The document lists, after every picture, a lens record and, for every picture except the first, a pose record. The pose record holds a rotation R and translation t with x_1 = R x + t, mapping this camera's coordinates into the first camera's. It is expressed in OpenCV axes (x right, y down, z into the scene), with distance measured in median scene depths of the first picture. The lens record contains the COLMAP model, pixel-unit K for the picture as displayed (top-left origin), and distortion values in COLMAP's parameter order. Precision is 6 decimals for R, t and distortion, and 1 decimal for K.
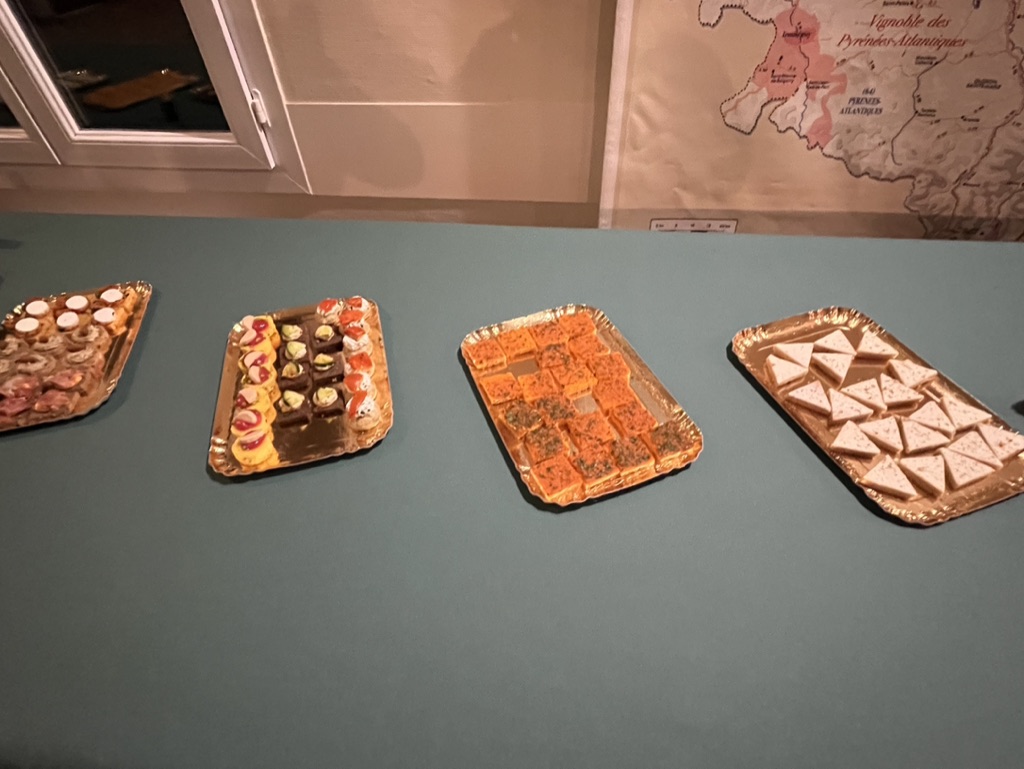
lens RADIAL K [[535.0, 0, 511.3], [0, 535.0, 380.3], [0, 0, 1]] dist [-0.003555, 0.000431]
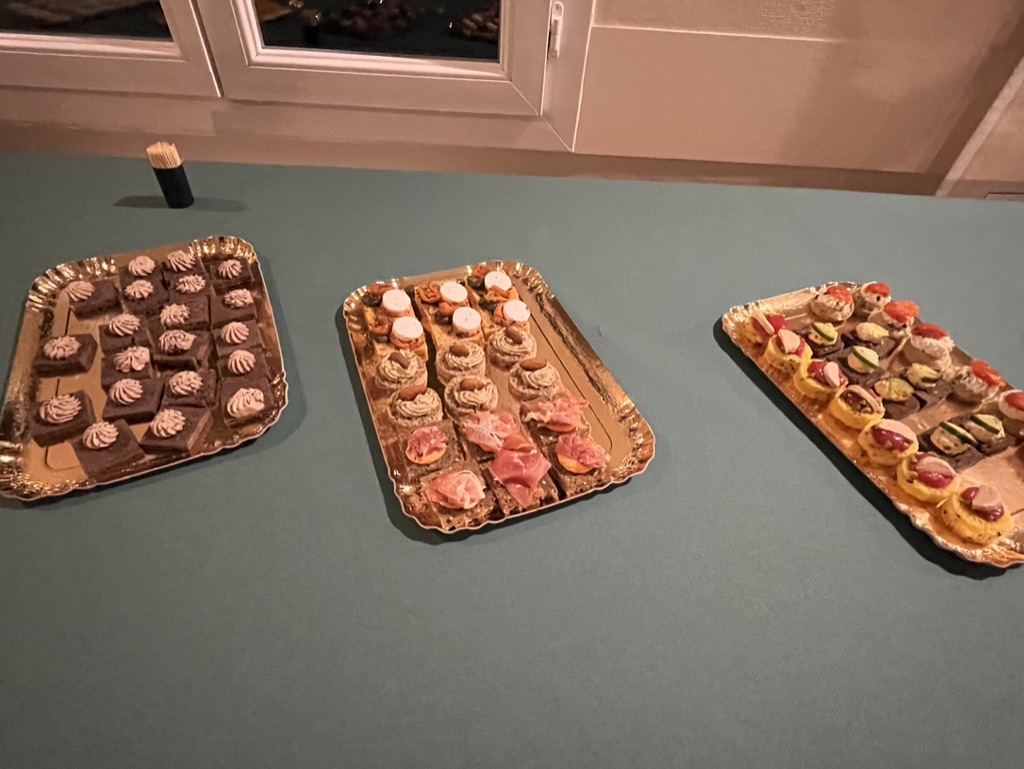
lens RADIAL K [[531.1, 0, 508.4], [0, 531.1, 383.7], [0, 0, 1]] dist [-0.001804, -0.000536]
pose [[0.987356, -0.031548, 0.155345, -0.952434], [0.027595, 0.999240, 0.027539, -0.055345], [-0.156096, -0.022904, 0.987476, 0.383464]]
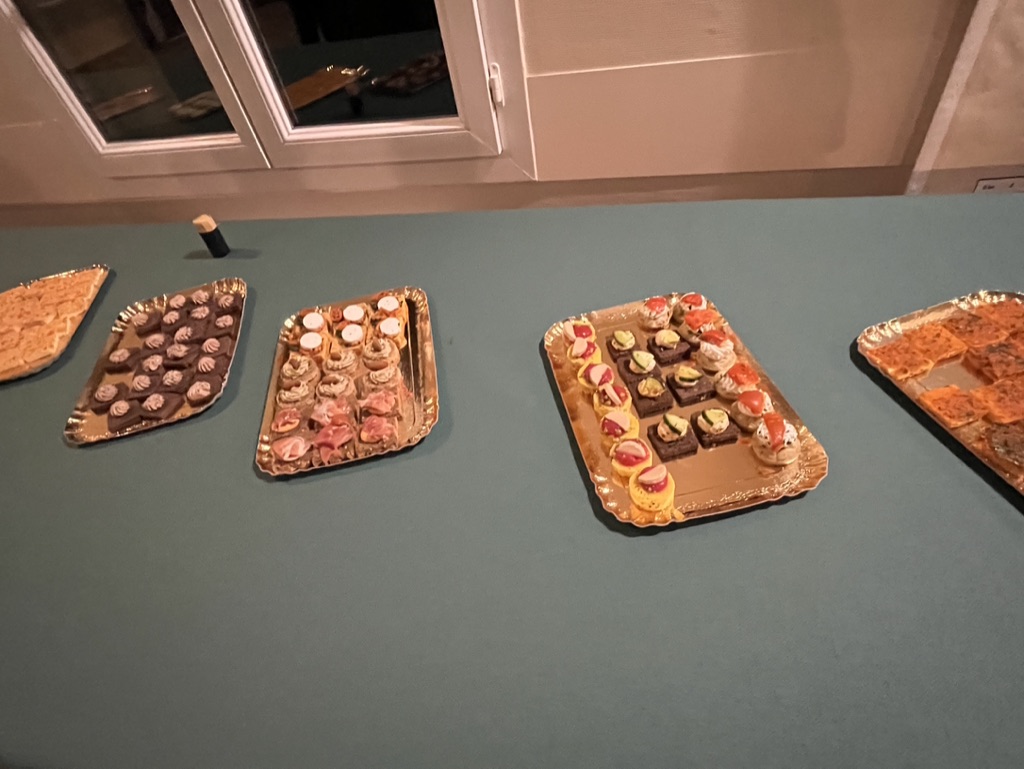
lens RADIAL K [[537.4, 0, 512.0], [0, 537.4, 384.5], [0, 0, 1]] dist [-0.000844, 0.000551]
pose [[0.991406, -0.022463, -0.128878, -0.487951], [0.025193, 0.999491, 0.019590, -0.041771], [0.128373, -0.022669, 0.991467, 0.152978]]
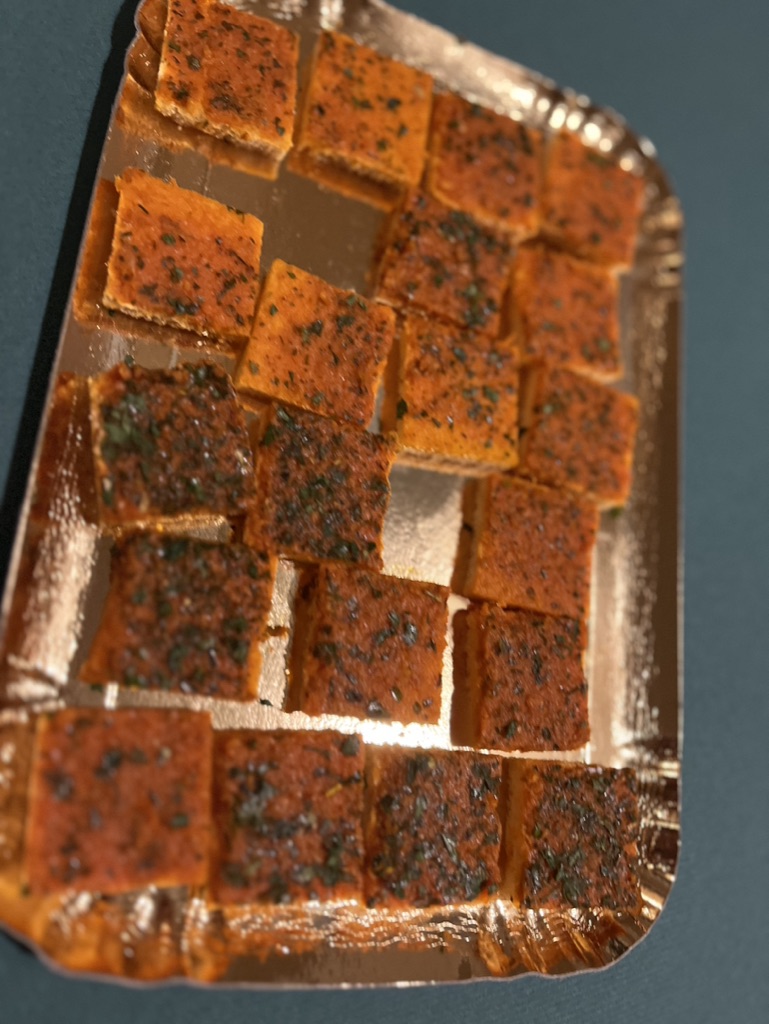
lens RADIAL K [[768.2, 0, 384.5], [0, 768.2, 512.0], [0, 0, 1]] dist [0.061956, -0.114613]
pose [[0.798221, 0.527851, 0.290200, 0.009359], [-0.602066, 0.714298, 0.356785, -0.071925], [-0.018960, -0.459512, 0.887969, 0.591304]]
